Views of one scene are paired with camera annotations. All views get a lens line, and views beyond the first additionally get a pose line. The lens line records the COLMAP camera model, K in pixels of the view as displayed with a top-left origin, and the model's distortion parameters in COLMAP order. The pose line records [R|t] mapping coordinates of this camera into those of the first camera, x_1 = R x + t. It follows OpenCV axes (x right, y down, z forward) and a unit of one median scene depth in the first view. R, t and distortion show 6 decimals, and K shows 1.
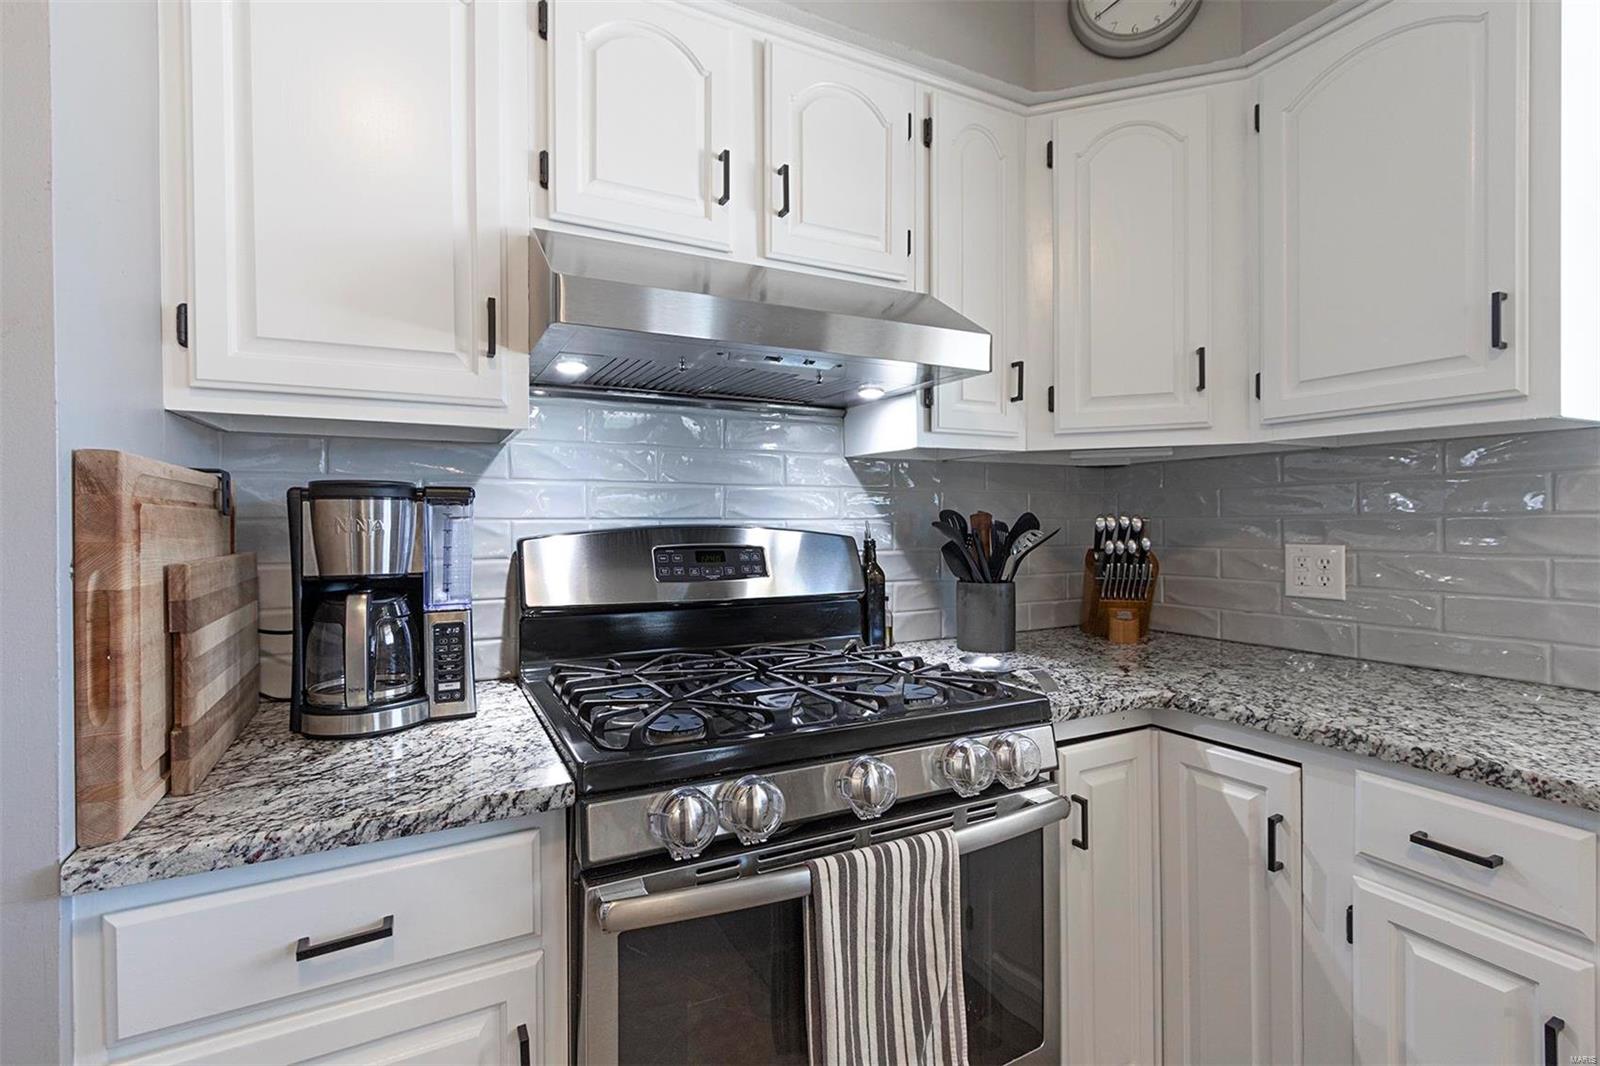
lens RADIAL K [[736.2, 0, 797.7], [0, 736.2, 542.3], [0, 0, 1]] dist [0.004949, -0.001129]
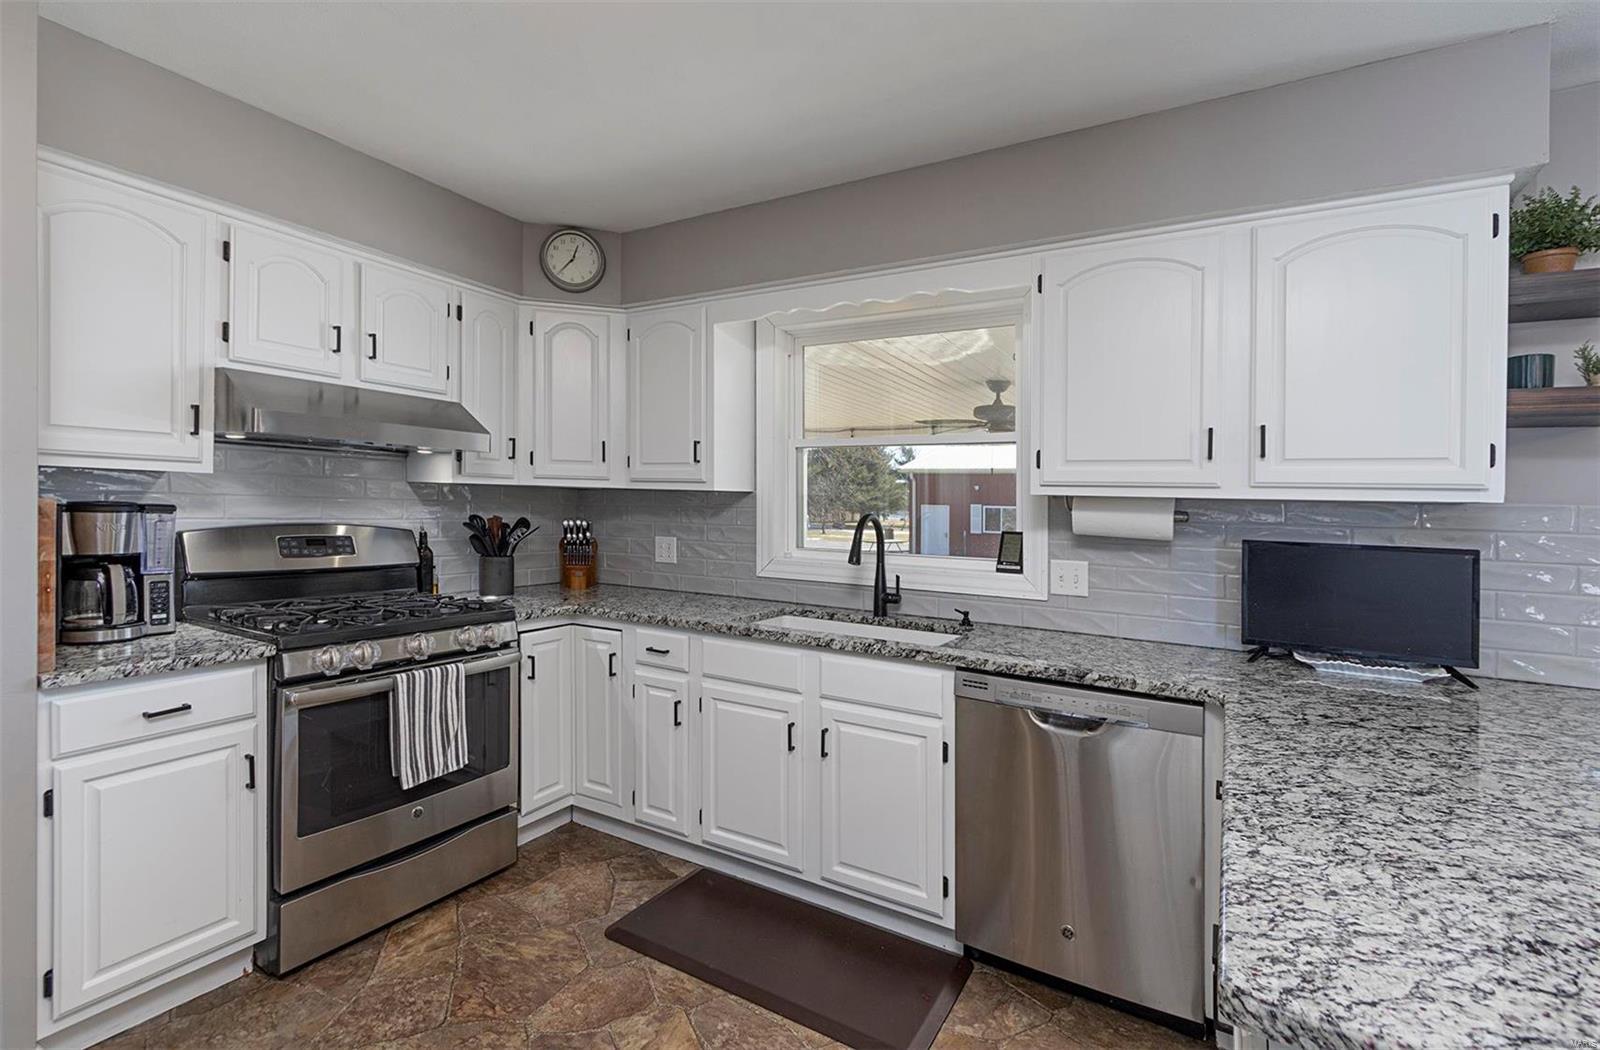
lens RADIAL K [[736.2, 0, 786.1], [0, 736.2, 537.1], [0, 0, 1]] dist [0.004949, -0.001129]
pose [[0.850829, 0.005227, 0.525417, -0.119035], [-0.016563, 0.999720, 0.016875, -0.049726], [-0.525182, -0.023060, 0.850677, -1.267566]]
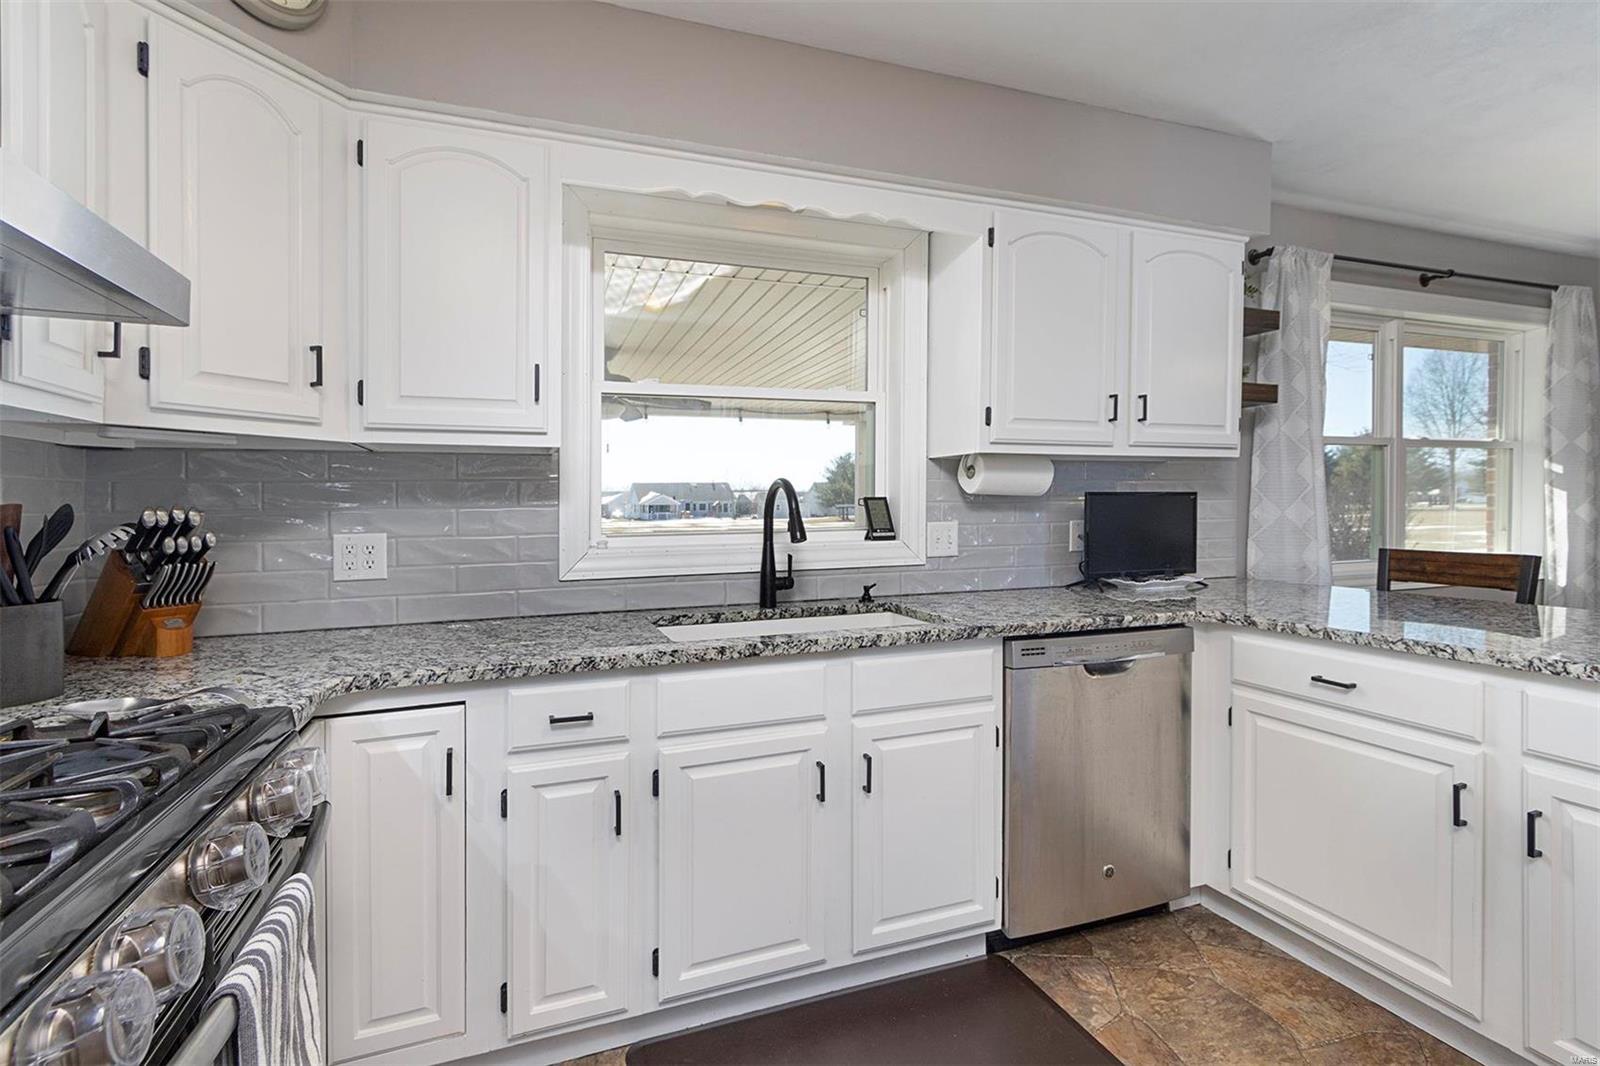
lens RADIAL K [[736.2, 0, 789.6], [0, 736.2, 522.9], [0, 0, 1]] dist [0.004949, -0.001129]
pose [[0.137667, -0.022154, 0.990231, -0.483586], [0.037556, 0.999148, 0.017132, -0.010638], [-0.989766, 0.034831, 0.138382, 0.244351]]
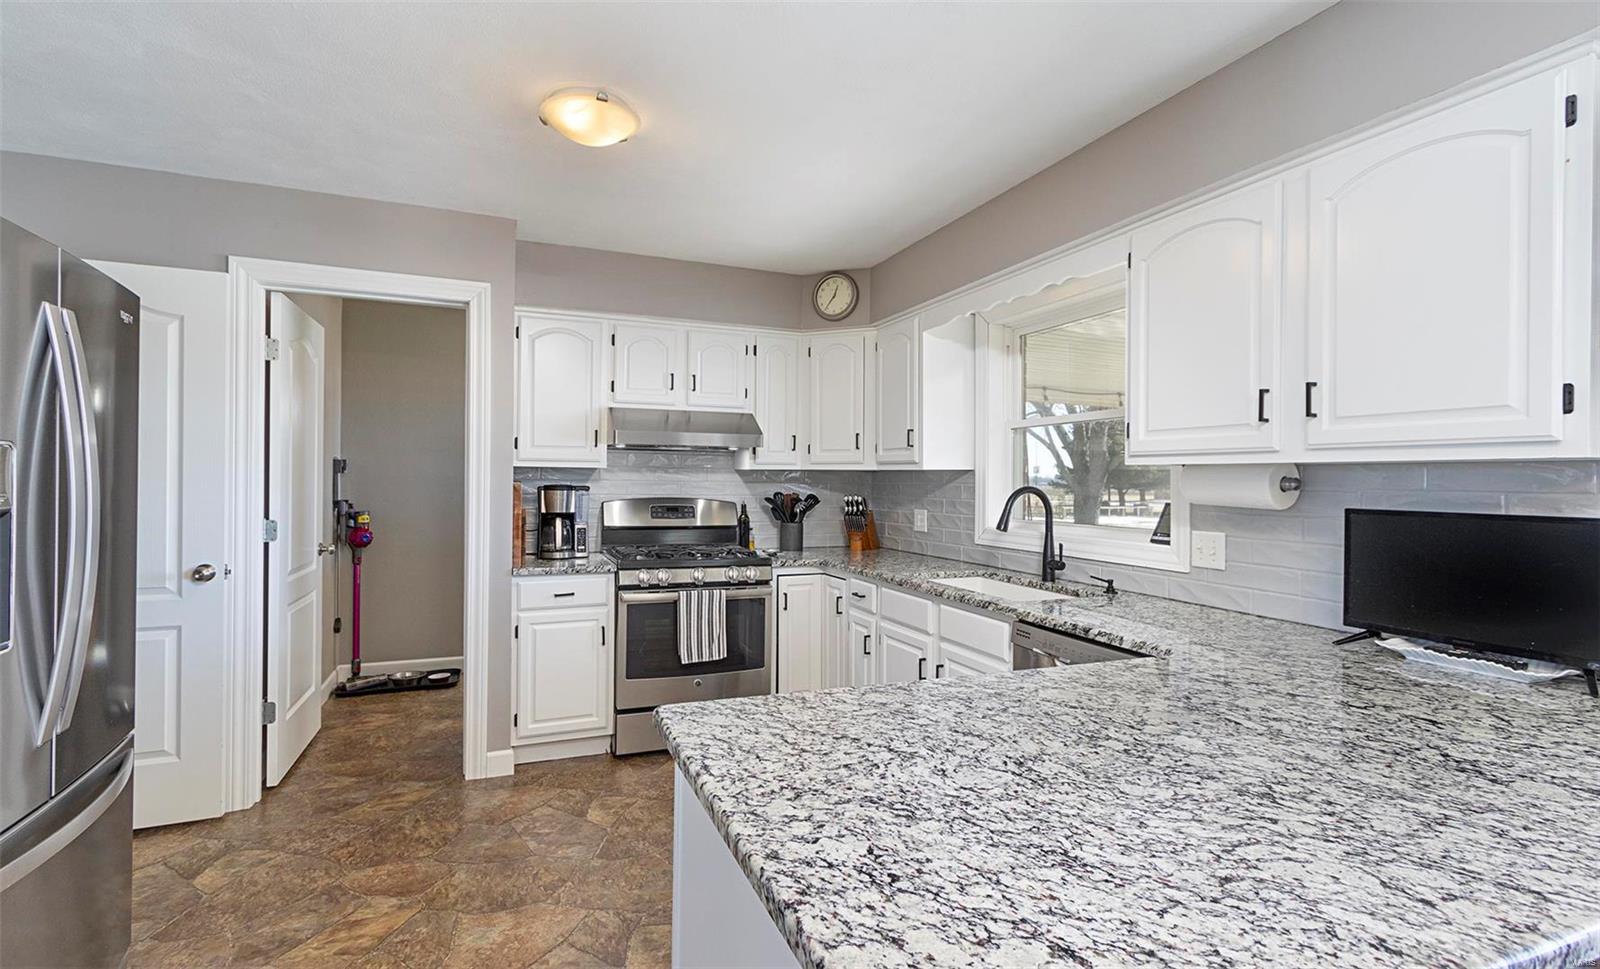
lens RADIAL K [[739.3, 0, 783.3], [0, 739.3, 503.9], [0, 0, 1]] dist [-0.001688, -0.000481]
pose [[0.993415, 0.018198, -0.113117, 0.744617], [-0.017785, 0.999831, 0.004659, -0.026119], [0.113183, -0.002616, 0.993571, -2.055885]]
